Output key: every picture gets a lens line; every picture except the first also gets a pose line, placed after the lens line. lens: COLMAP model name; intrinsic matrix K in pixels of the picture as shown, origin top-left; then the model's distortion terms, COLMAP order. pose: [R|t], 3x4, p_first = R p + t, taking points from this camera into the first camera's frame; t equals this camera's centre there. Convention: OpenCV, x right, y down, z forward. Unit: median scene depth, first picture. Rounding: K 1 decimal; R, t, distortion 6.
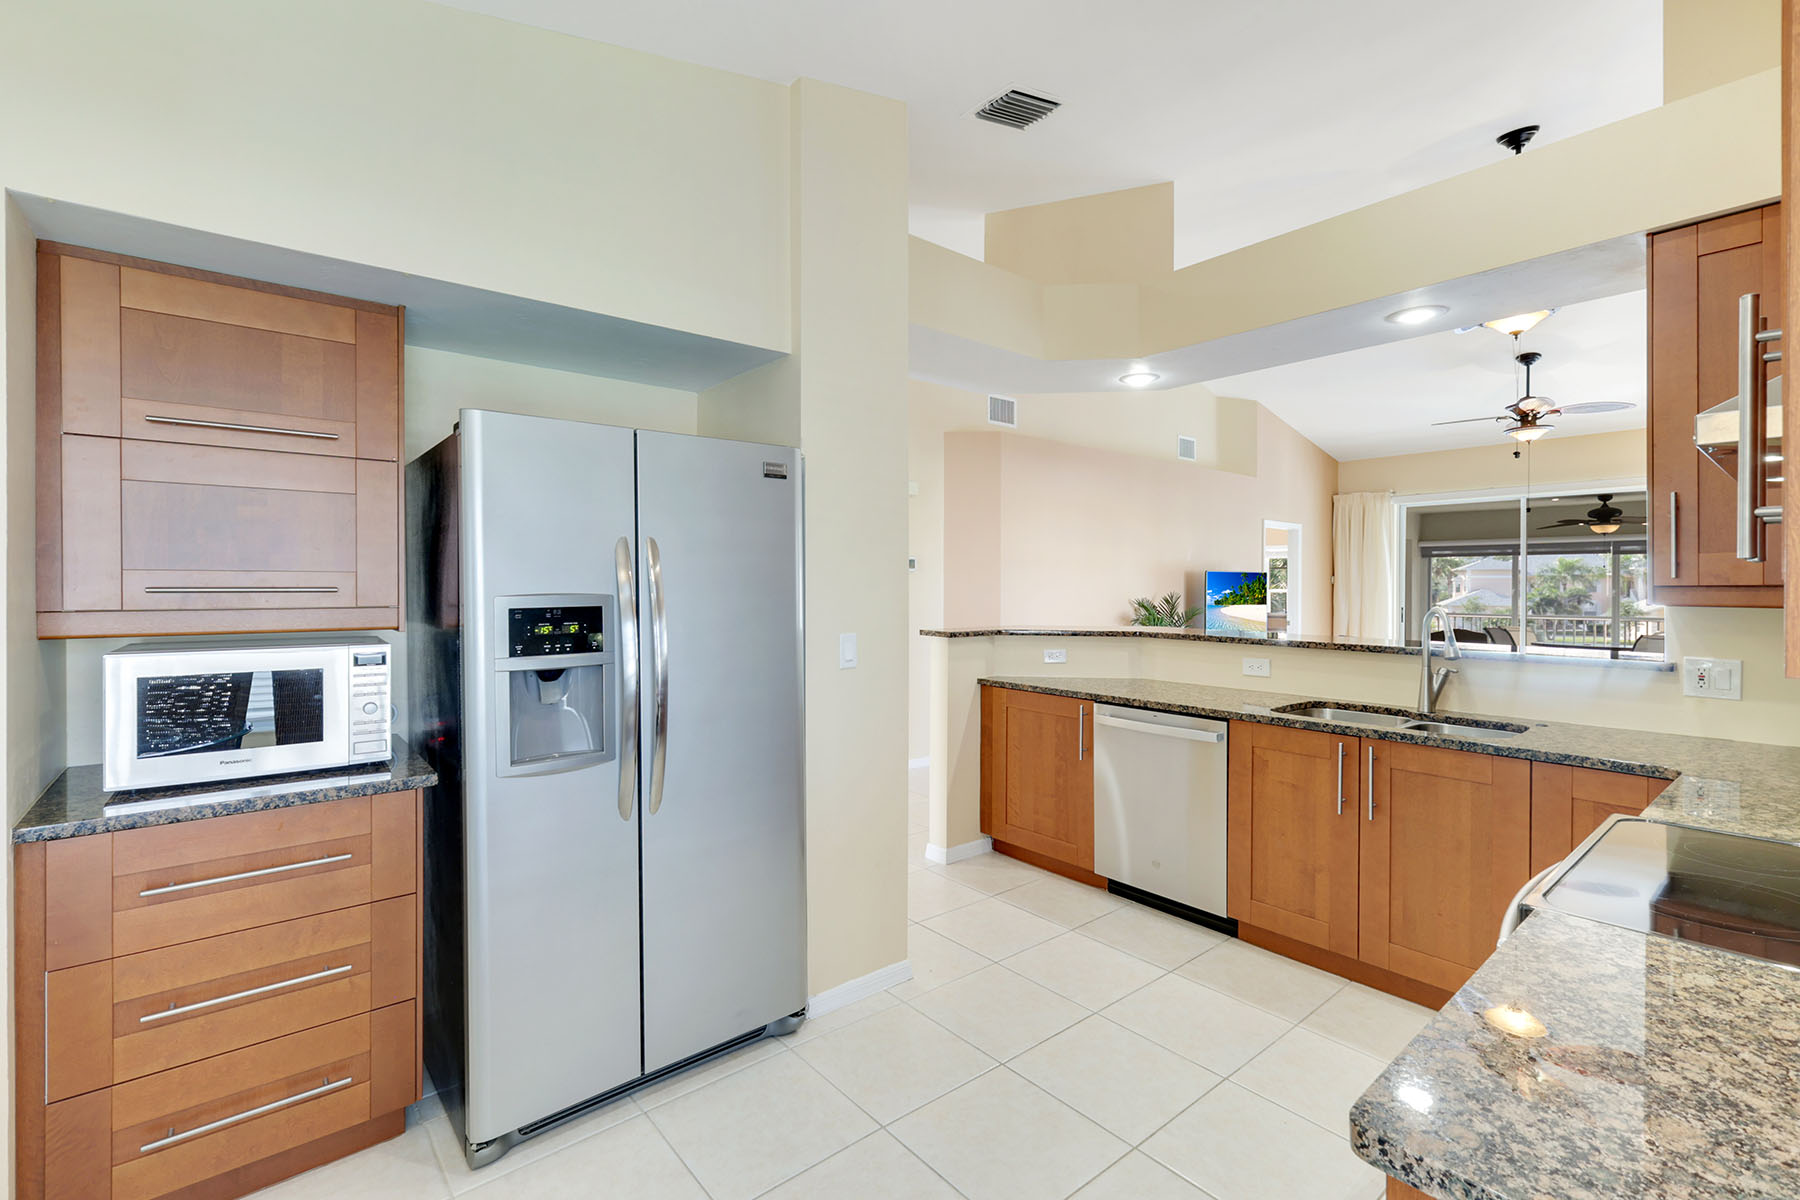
lens RADIAL K [[795.8, 0, 901.3], [0, 795.8, 584.9], [0, 0, 1]] dist [0.002628, 0.000310]
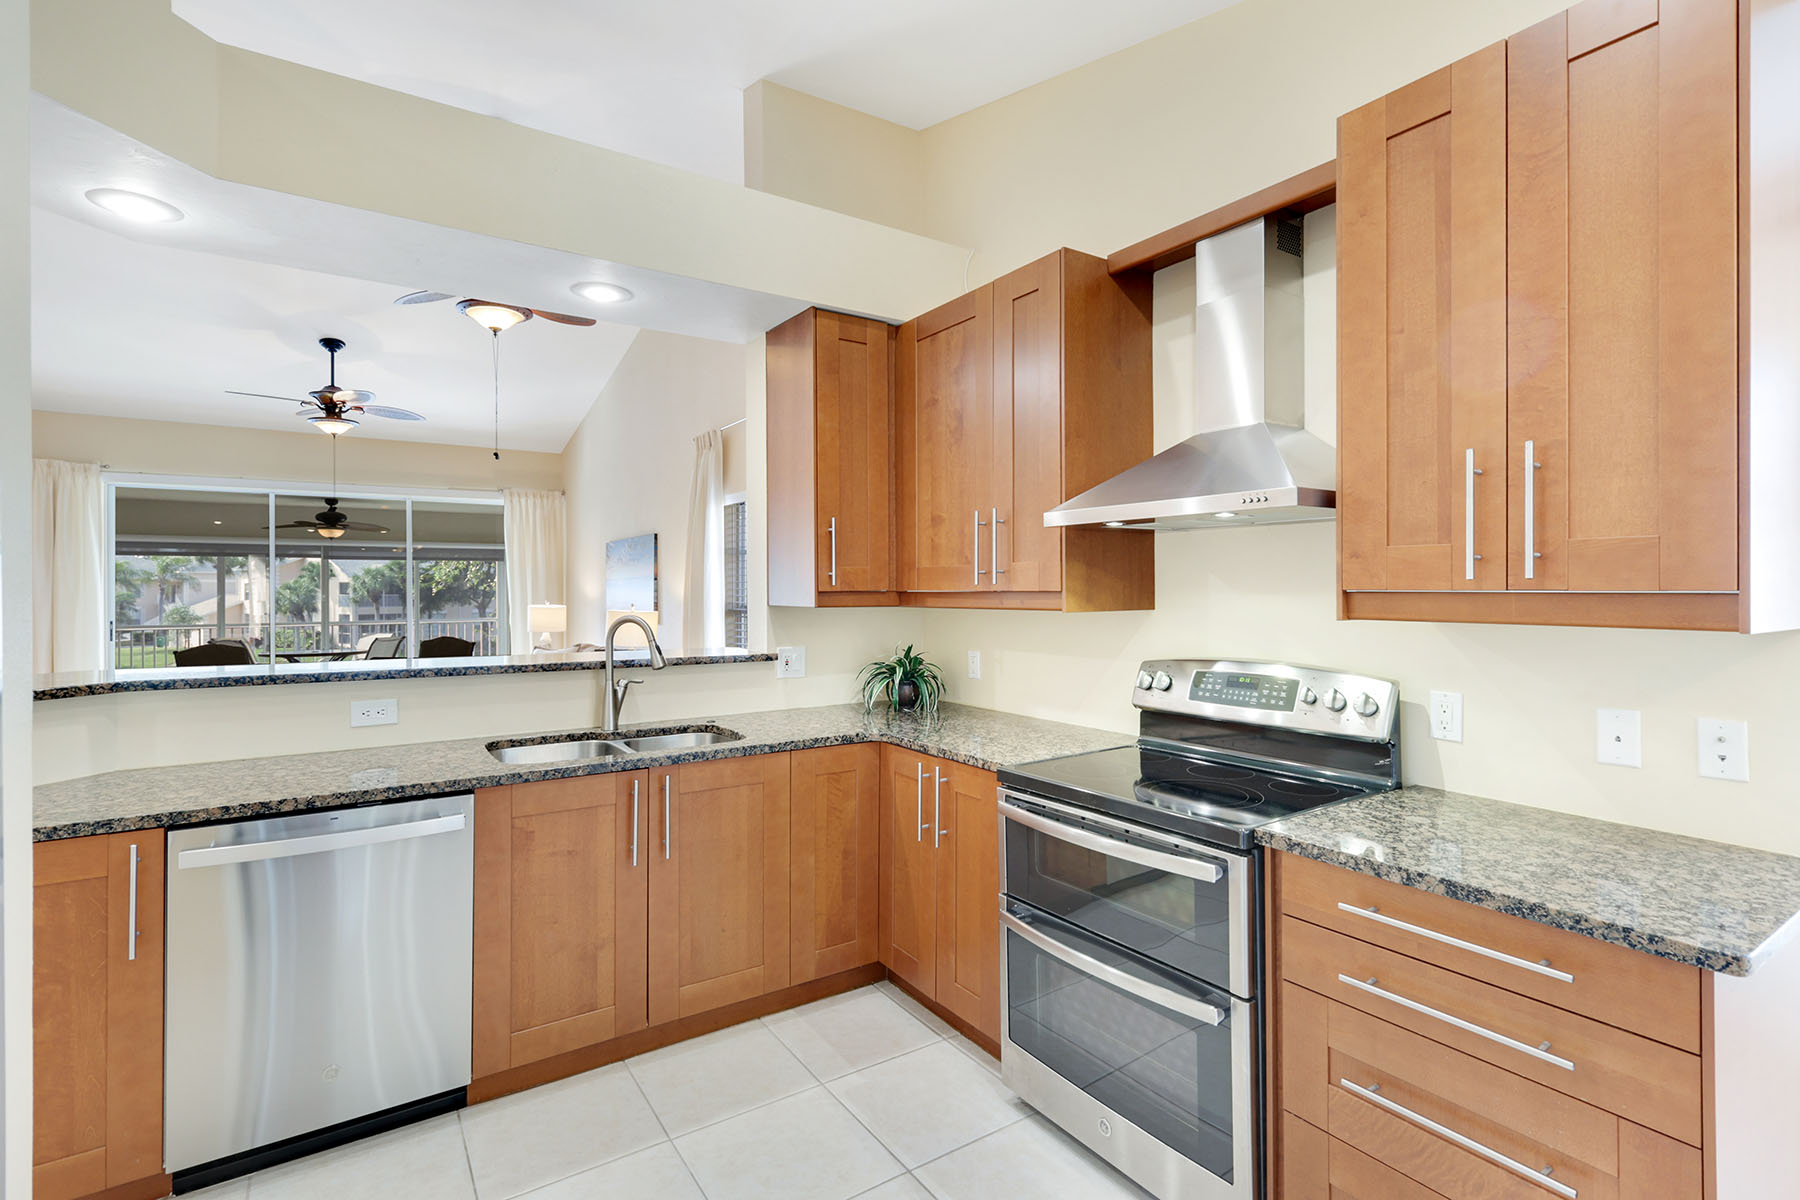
lens RADIAL K [[840.8, 0, 904.8], [0, 840.8, 589.6], [0, 0, 1]] dist [-0.000184, 0.000352]
pose [[0.098967, -0.002615, 0.995087, -0.116425], [0.002645, 0.999994, 0.002365, -0.001199], [-0.995087, 0.002398, 0.098973, 0.246397]]
